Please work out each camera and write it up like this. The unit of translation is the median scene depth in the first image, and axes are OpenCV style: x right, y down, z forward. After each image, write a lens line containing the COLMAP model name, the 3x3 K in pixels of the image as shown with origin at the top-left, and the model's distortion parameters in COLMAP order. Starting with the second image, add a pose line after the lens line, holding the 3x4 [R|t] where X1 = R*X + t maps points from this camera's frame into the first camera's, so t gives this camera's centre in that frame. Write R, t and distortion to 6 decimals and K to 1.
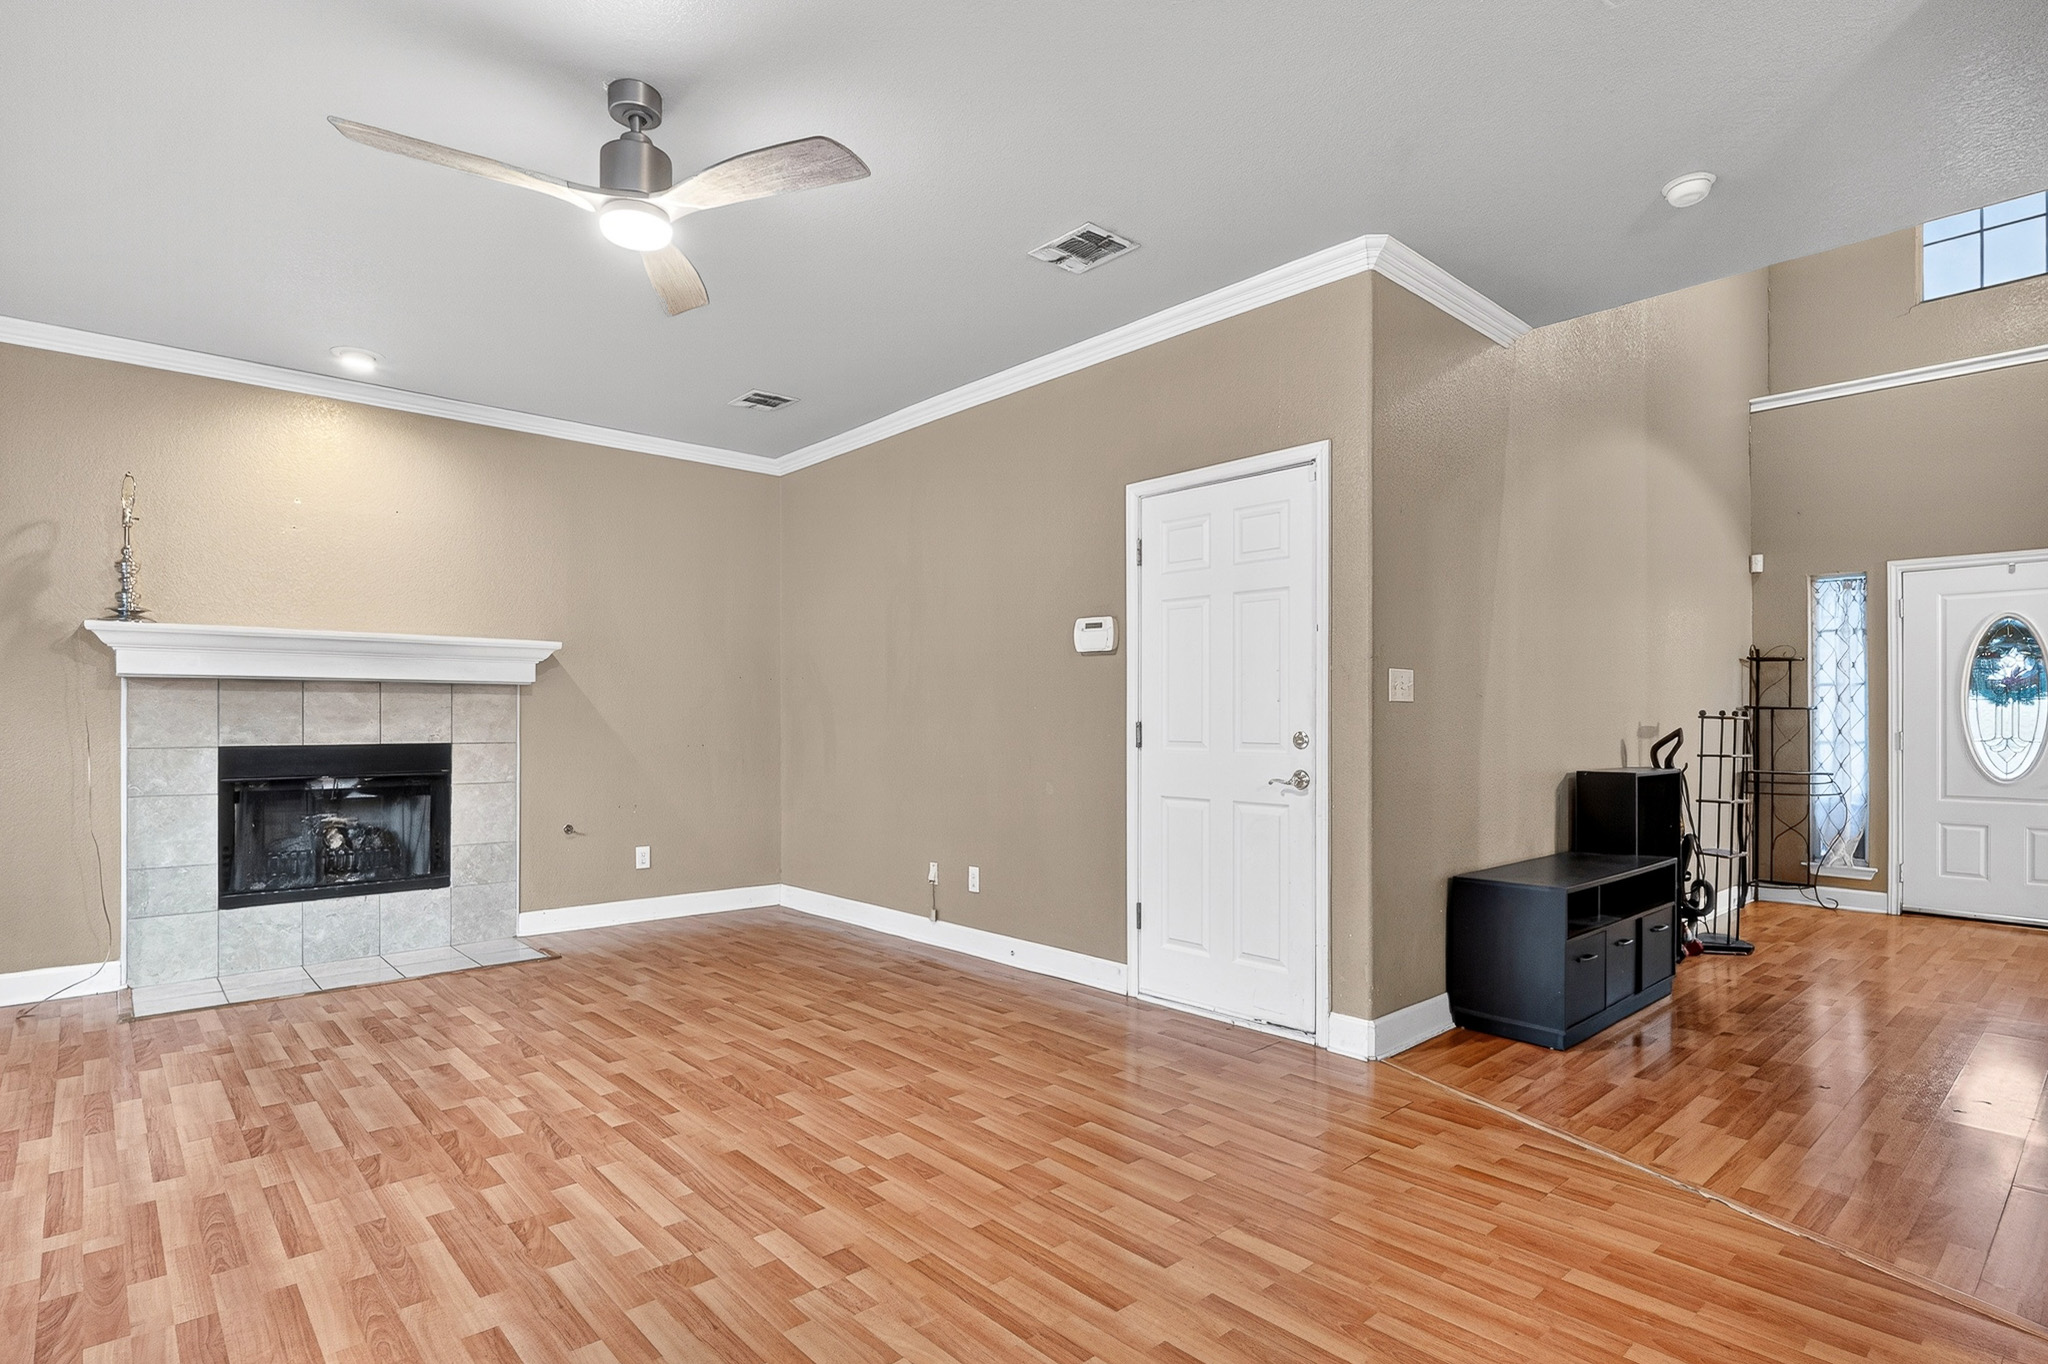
lens RADIAL K [[1039.0, 0, 1024.7], [0, 1039.0, 735.1], [0, 0, 1]] dist [-0.000970, 0.000020]
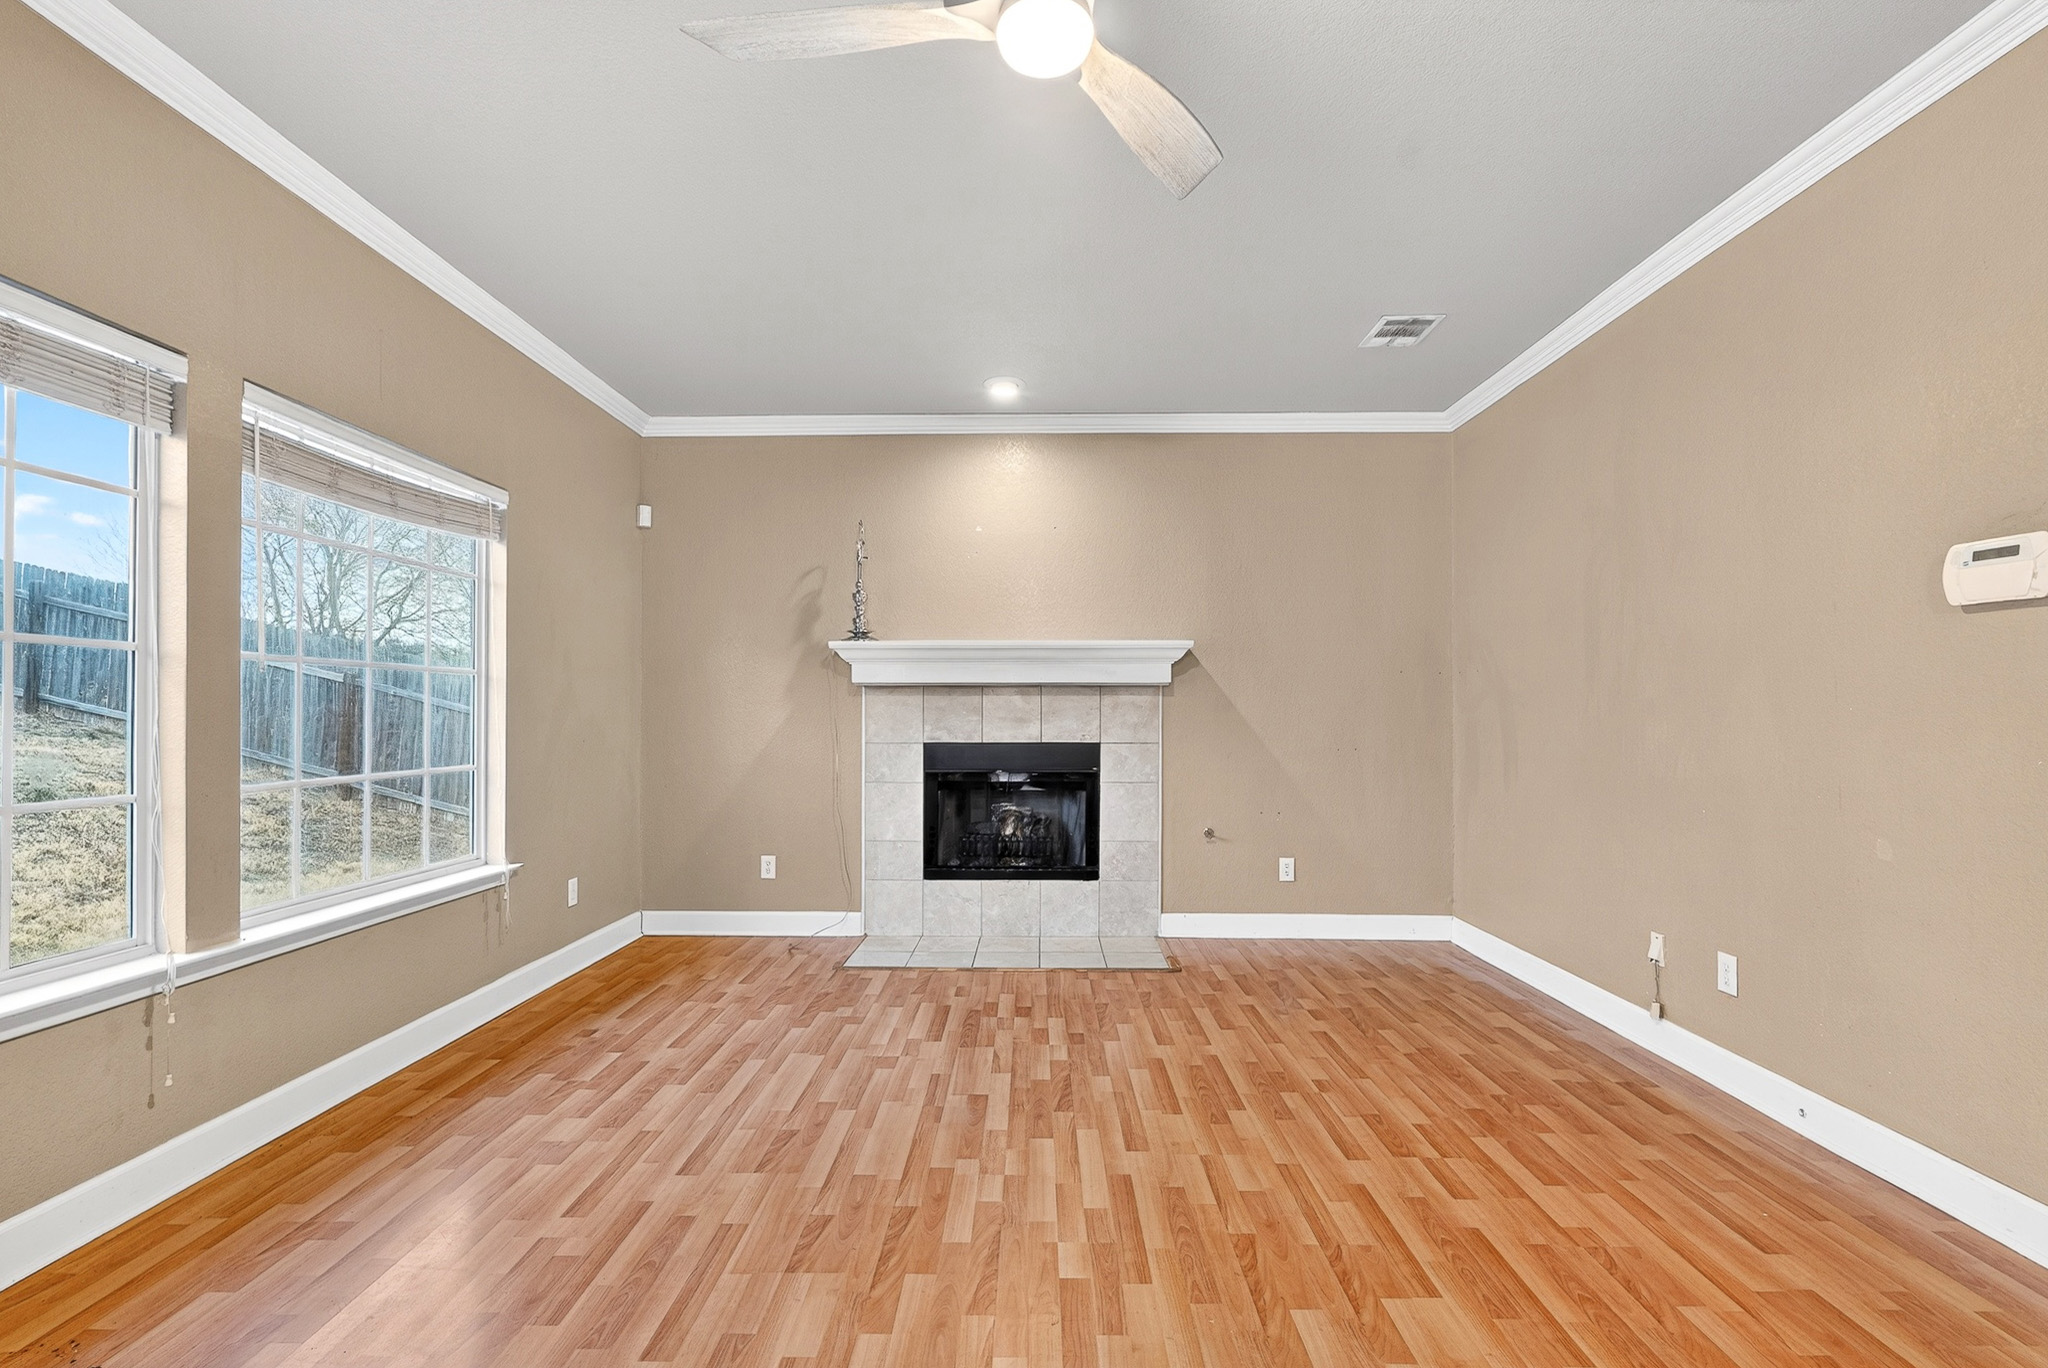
lens RADIAL K [[911.6, 0, 1022.6], [0, 911.6, 708.2], [0, 0, 1]] dist [-0.001813, -0.000739]
pose [[0.731746, -0.002028, -0.681575, 0.018315], [-0.012008, 0.999802, -0.015867, -0.012929], [0.681472, 0.019795, 0.731577, 0.312593]]
